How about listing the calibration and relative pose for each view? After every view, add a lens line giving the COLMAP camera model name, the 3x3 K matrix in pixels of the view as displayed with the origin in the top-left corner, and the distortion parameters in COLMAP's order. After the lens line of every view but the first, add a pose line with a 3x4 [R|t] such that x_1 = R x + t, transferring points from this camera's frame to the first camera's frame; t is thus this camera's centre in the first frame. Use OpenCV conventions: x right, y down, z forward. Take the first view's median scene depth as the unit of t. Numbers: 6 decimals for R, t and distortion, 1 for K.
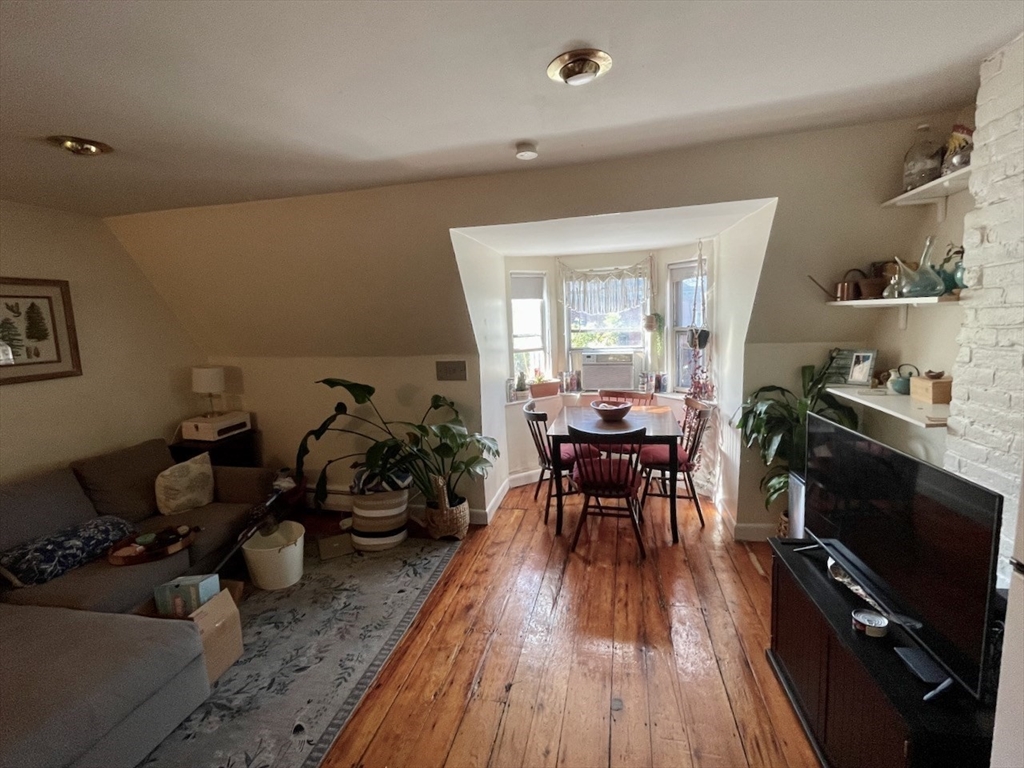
lens RADIAL K [[459.1, 0, 512.0], [0, 459.1, 384.0], [0, 0, 1]] dist [-0.000695, 0.000062]
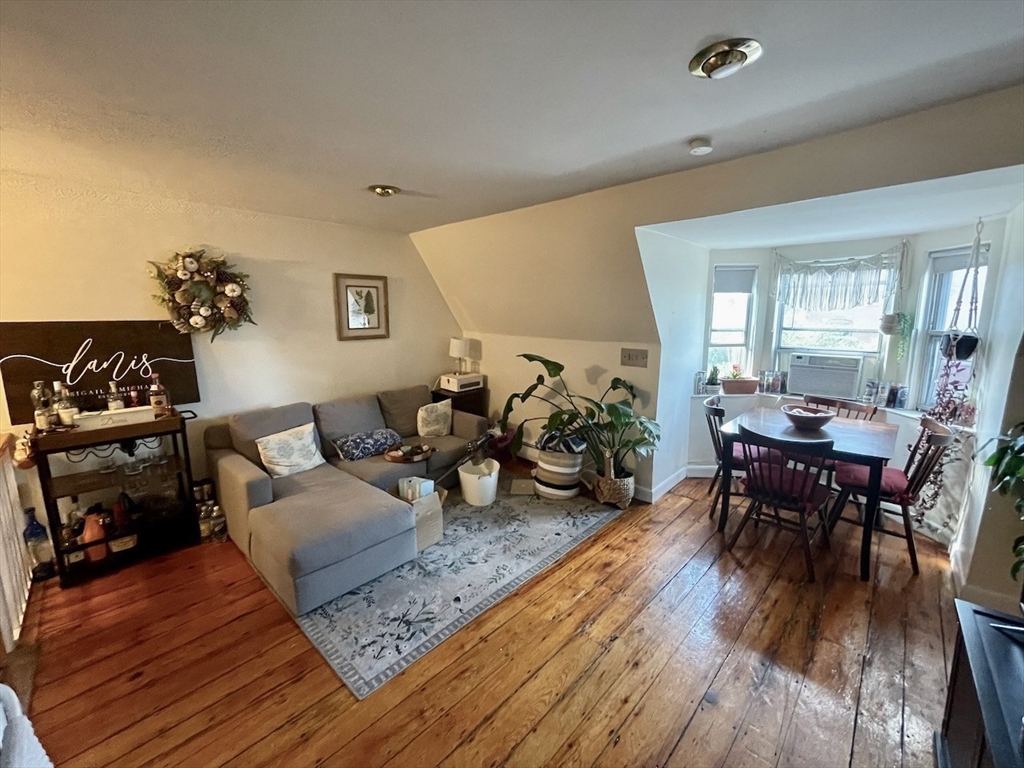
lens RADIAL K [[416.1, 0, 512.0], [0, 416.1, 384.0], [0, 0, 1]] dist [-0.001052, -0.000038]
pose [[0.857547, 0.124407, -0.499135, 0.127891], [-0.105719, 0.992225, 0.065676, -0.000658], [0.503425, -0.003552, 0.864032, -0.005685]]
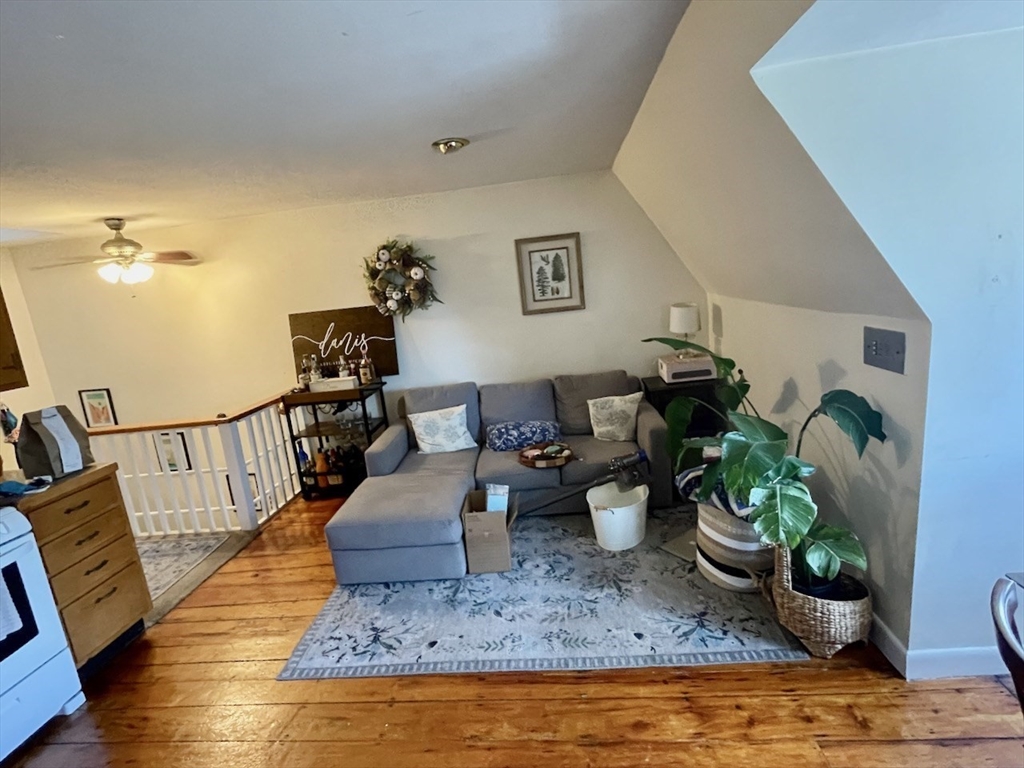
lens RADIAL K [[494.3, 0, 512.0], [0, 494.3, 384.0], [0, 0, 1]] dist [0.001038, 0.000103]
pose [[0.140402, 0.220980, -0.965119, 0.346983], [-0.046191, 0.975175, 0.216563, -0.093713], [0.989017, 0.014174, 0.147123, 0.558996]]
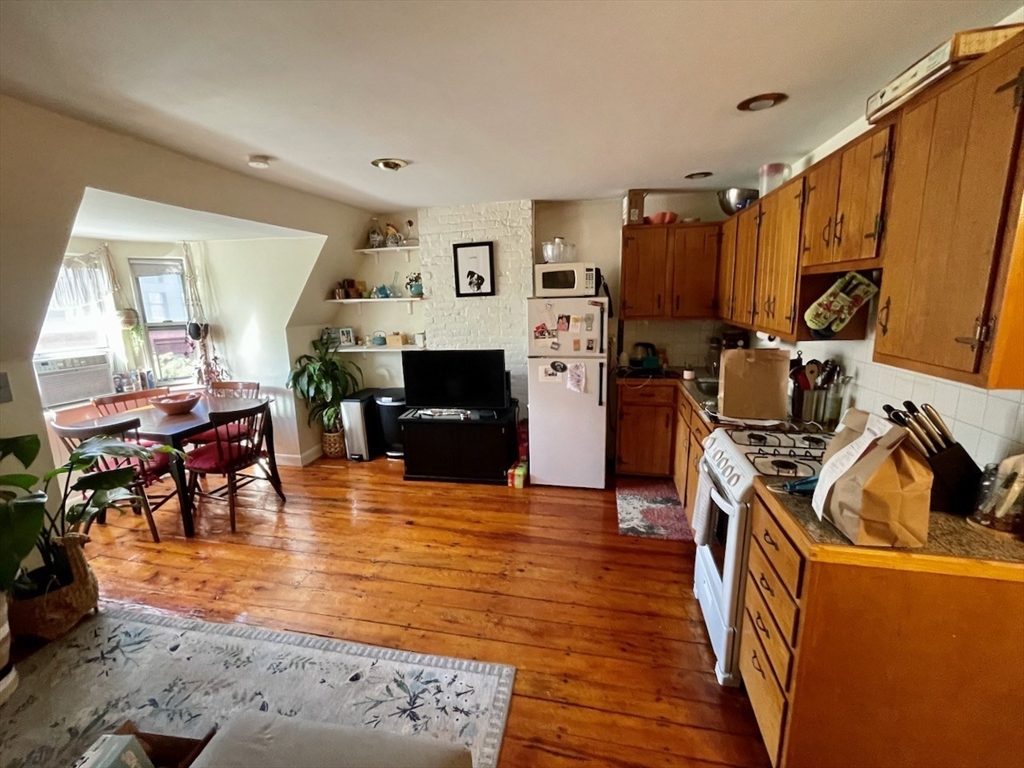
lens RADIAL K [[428.5, 0, 511.3], [0, 428.5, 381.1], [0, 0, 1]] dist [0.000189, 0.000011]
pose [[-0.006567, -0.151444, 0.988444, -0.752297], [0.170752, 0.973778, 0.150332, -0.006629], [-0.985292, 0.169766, 0.019465, 0.280118]]
